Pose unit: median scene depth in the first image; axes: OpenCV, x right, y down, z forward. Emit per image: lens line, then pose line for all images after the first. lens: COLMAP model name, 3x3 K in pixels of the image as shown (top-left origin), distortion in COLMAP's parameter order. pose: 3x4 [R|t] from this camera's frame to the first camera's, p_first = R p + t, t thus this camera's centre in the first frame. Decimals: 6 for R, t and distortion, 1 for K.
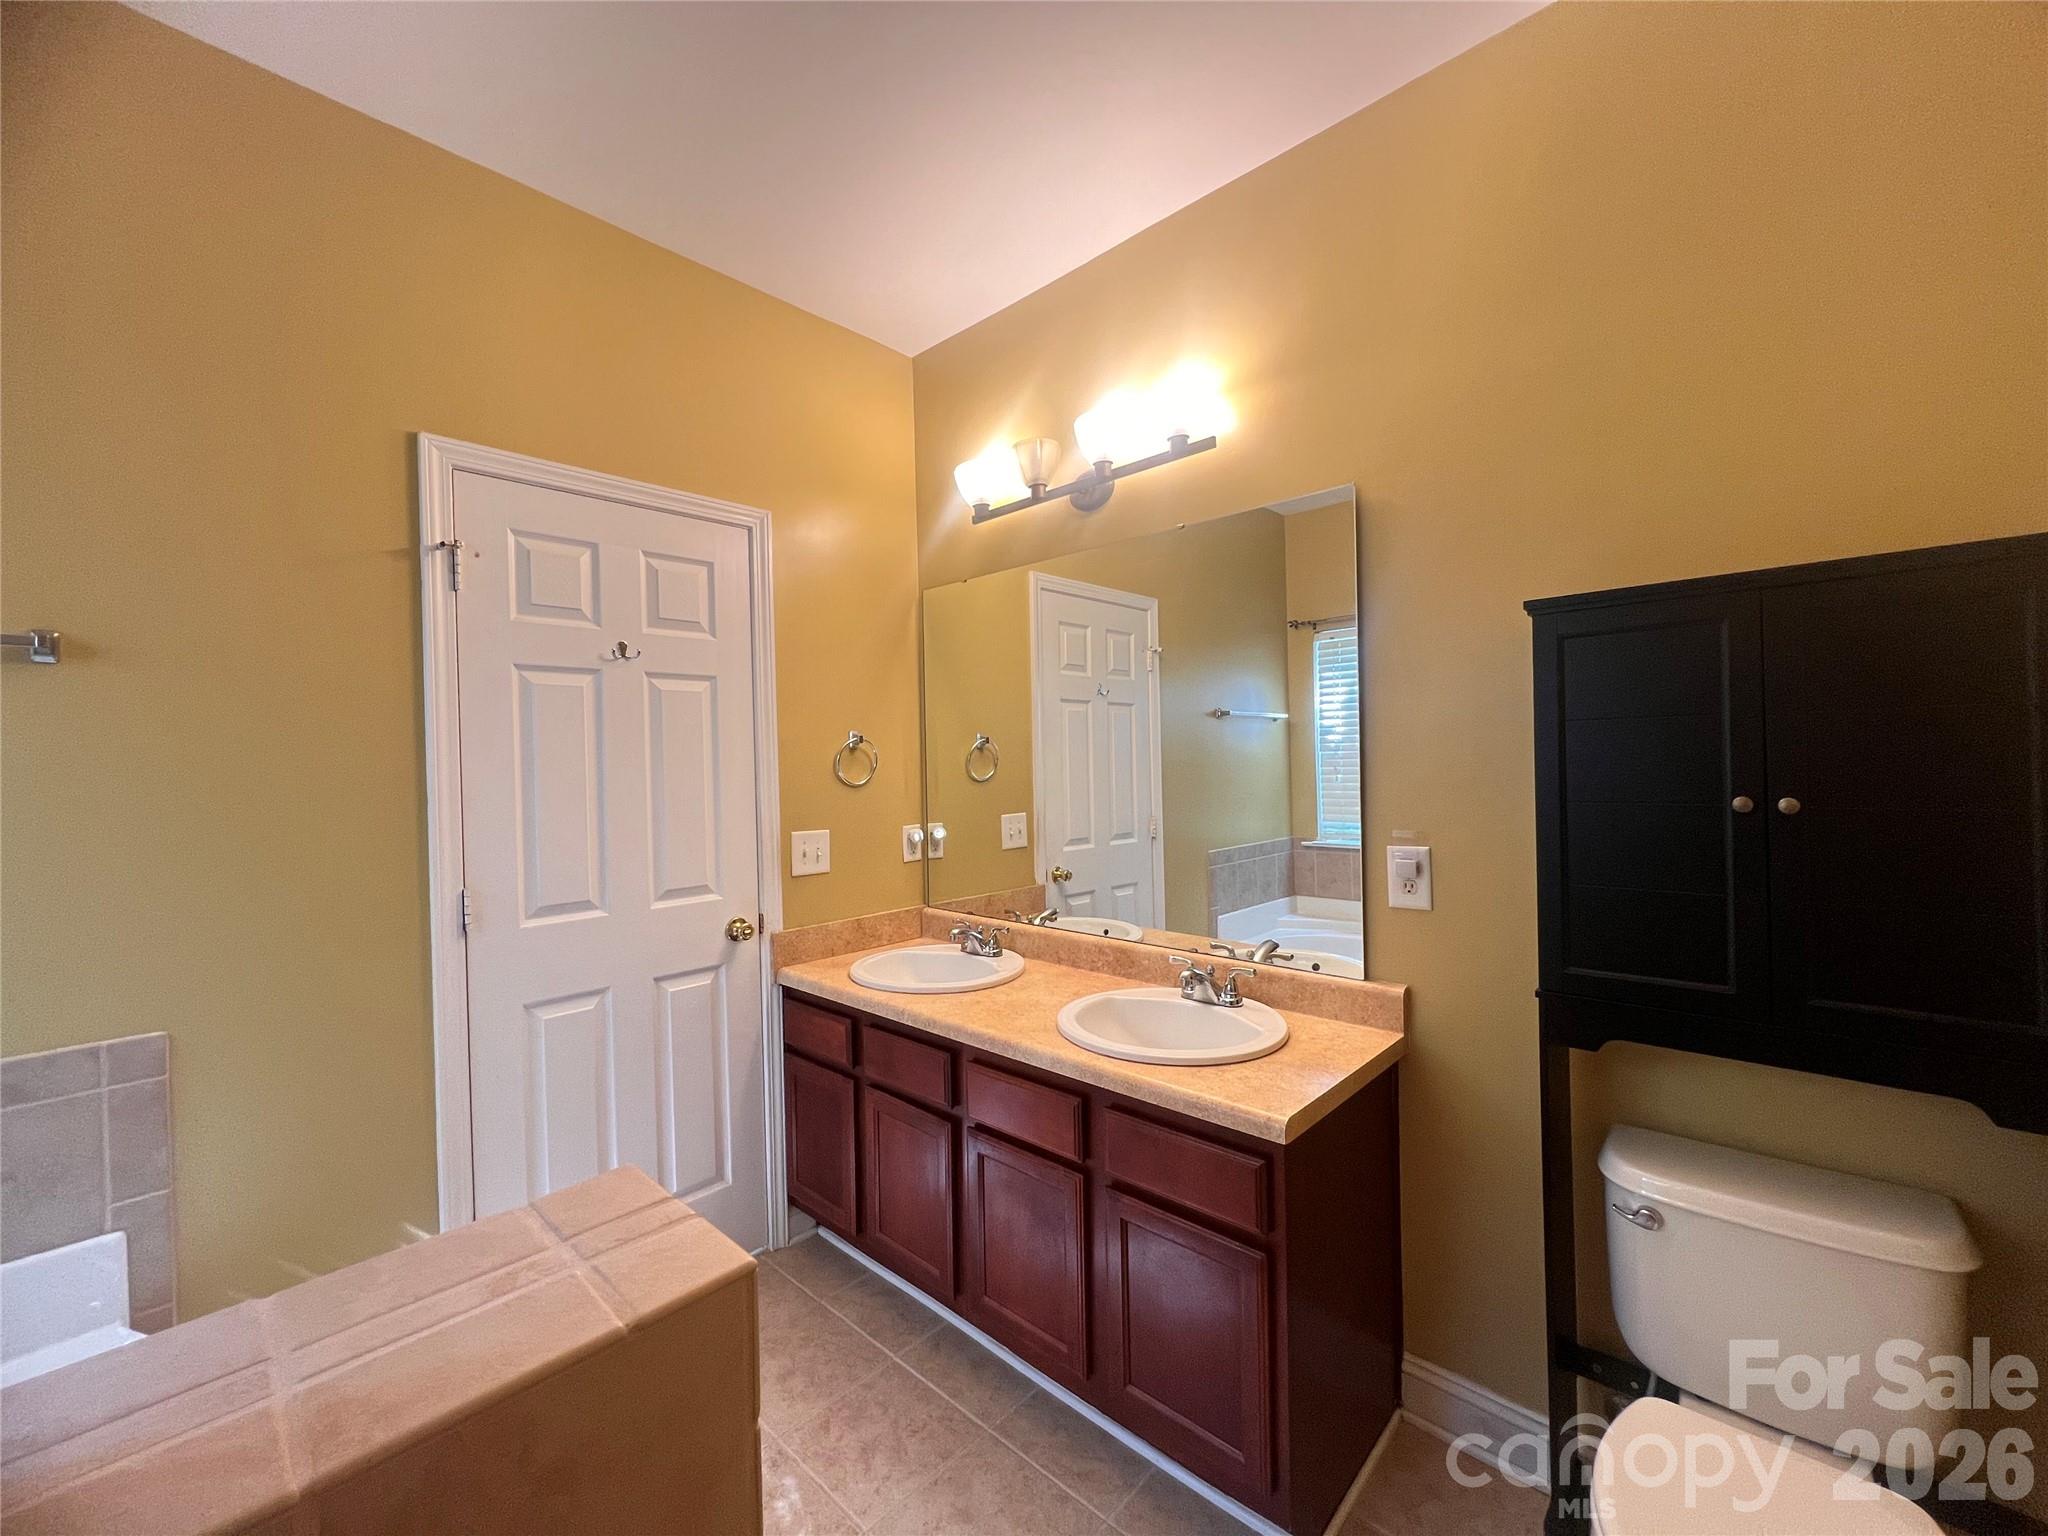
lens RADIAL K [[821.1, 0, 1018.2], [0, 821.1, 766.9], [0, 0, 1]] dist [-0.000929, 0.000199]
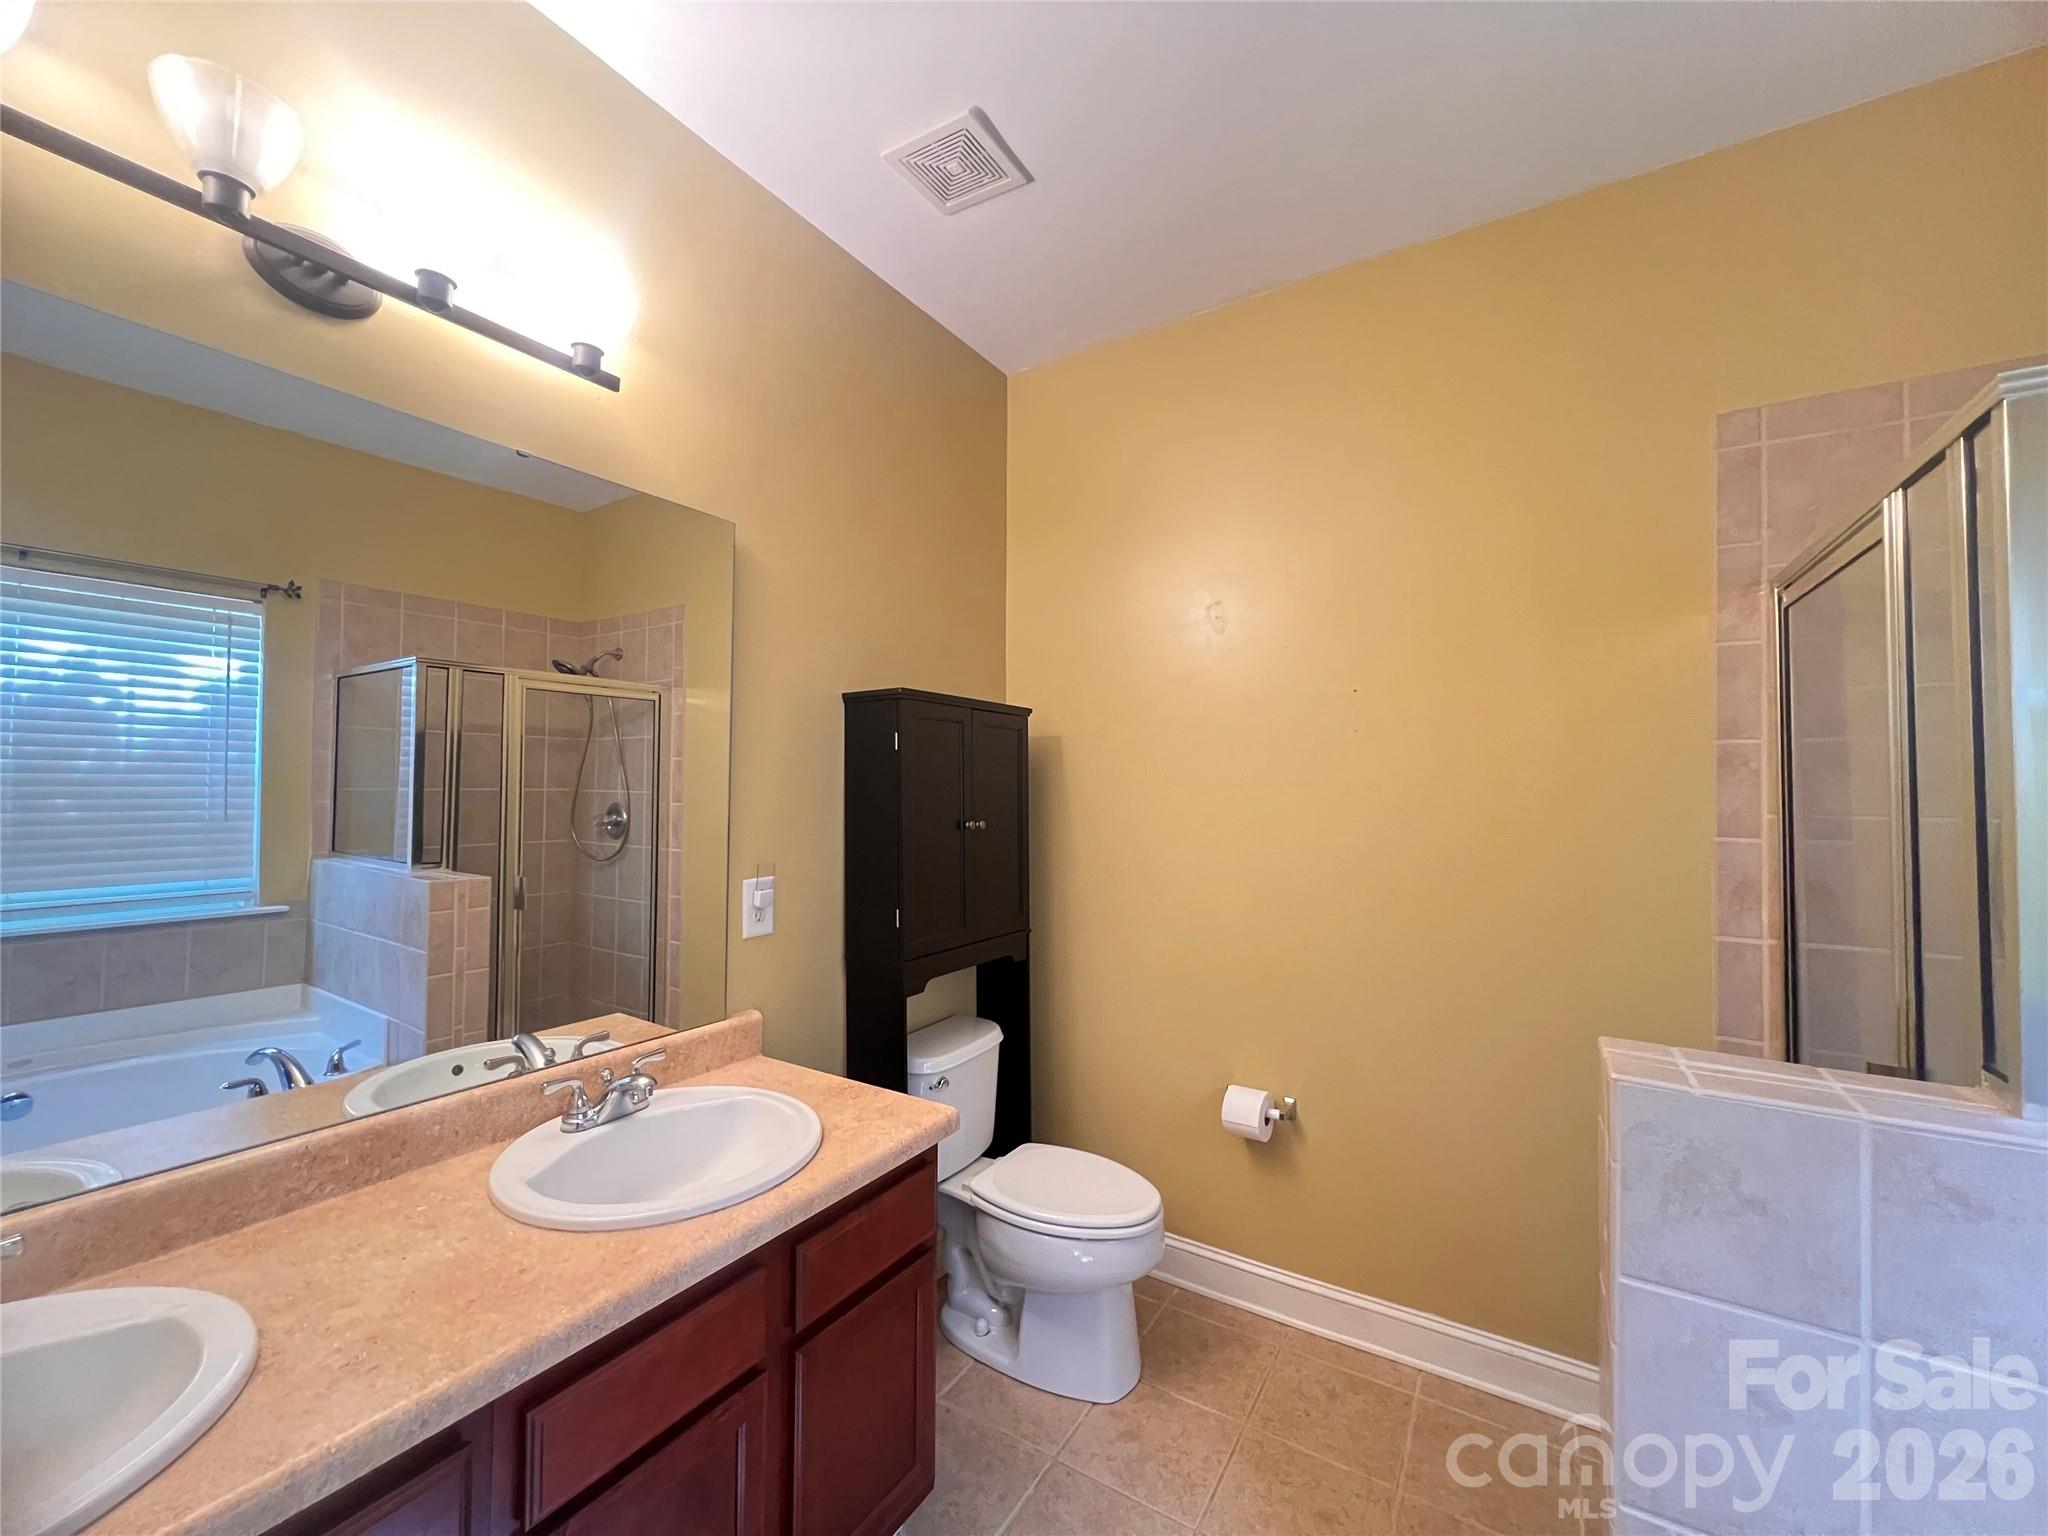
lens RADIAL K [[818.1, 0, 1012.7], [0, 818.1, 769.0], [0, 0, 1]] dist [-0.001017, 0.000425]
pose [[-0.192242, 0.047659, 0.980190, -0.936647], [0.000770, 0.998827, -0.048414, 0.009017], [-0.981347, -0.008552, -0.192053, 1.268344]]
